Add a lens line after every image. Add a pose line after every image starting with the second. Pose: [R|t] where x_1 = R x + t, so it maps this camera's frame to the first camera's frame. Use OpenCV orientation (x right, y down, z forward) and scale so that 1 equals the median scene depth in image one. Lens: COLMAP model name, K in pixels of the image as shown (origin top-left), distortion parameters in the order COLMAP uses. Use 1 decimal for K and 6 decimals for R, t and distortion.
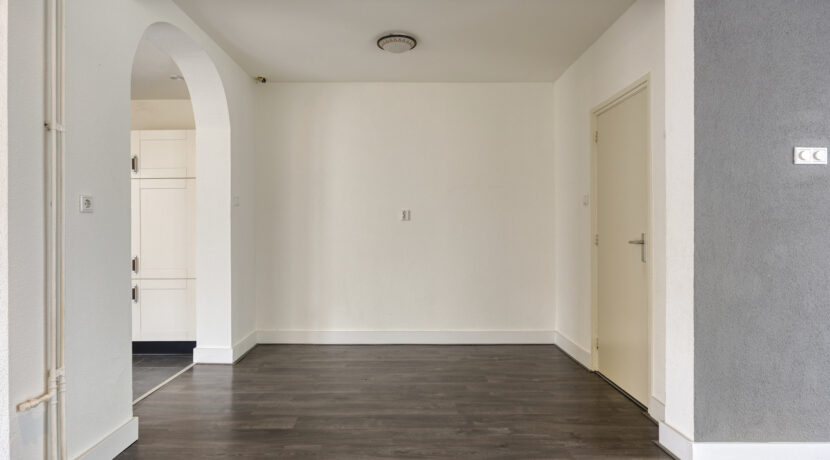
lens RADIAL K [[464.6, 0, 399.6], [0, 464.6, 232.8], [0, 0, 1]] dist [-0.001332, -0.002173]
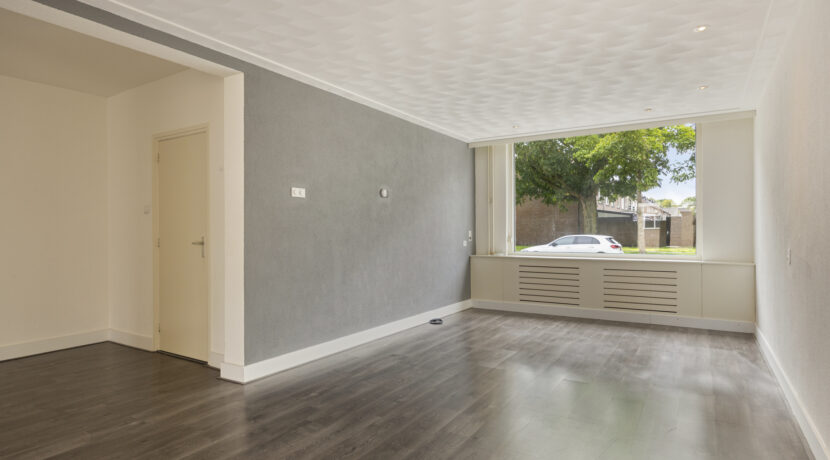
lens RADIAL K [[464.6, 0, 416.4], [0, 464.6, 208.9], [0, 0, 1]] dist [-0.001332, -0.002173]
pose [[0.525999, 0.040610, 0.849515, -0.360394], [0.015450, 0.998238, -0.057286, 0.009344], [-0.850345, 0.043257, 0.524445, -0.303597]]
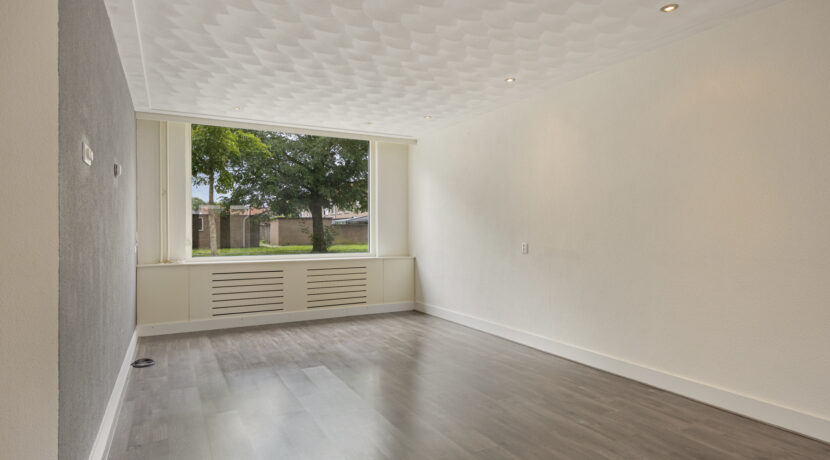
lens RADIAL K [[464.6, 0, 426.7], [0, 464.6, 220.6], [0, 0, 1]] dist [-0.001332, -0.002173]
pose [[-0.489709, 0.023484, 0.871570, -0.223192], [0.018212, 0.999695, -0.016704, -0.006614], [-0.871696, 0.007693, -0.489987, 0.720762]]
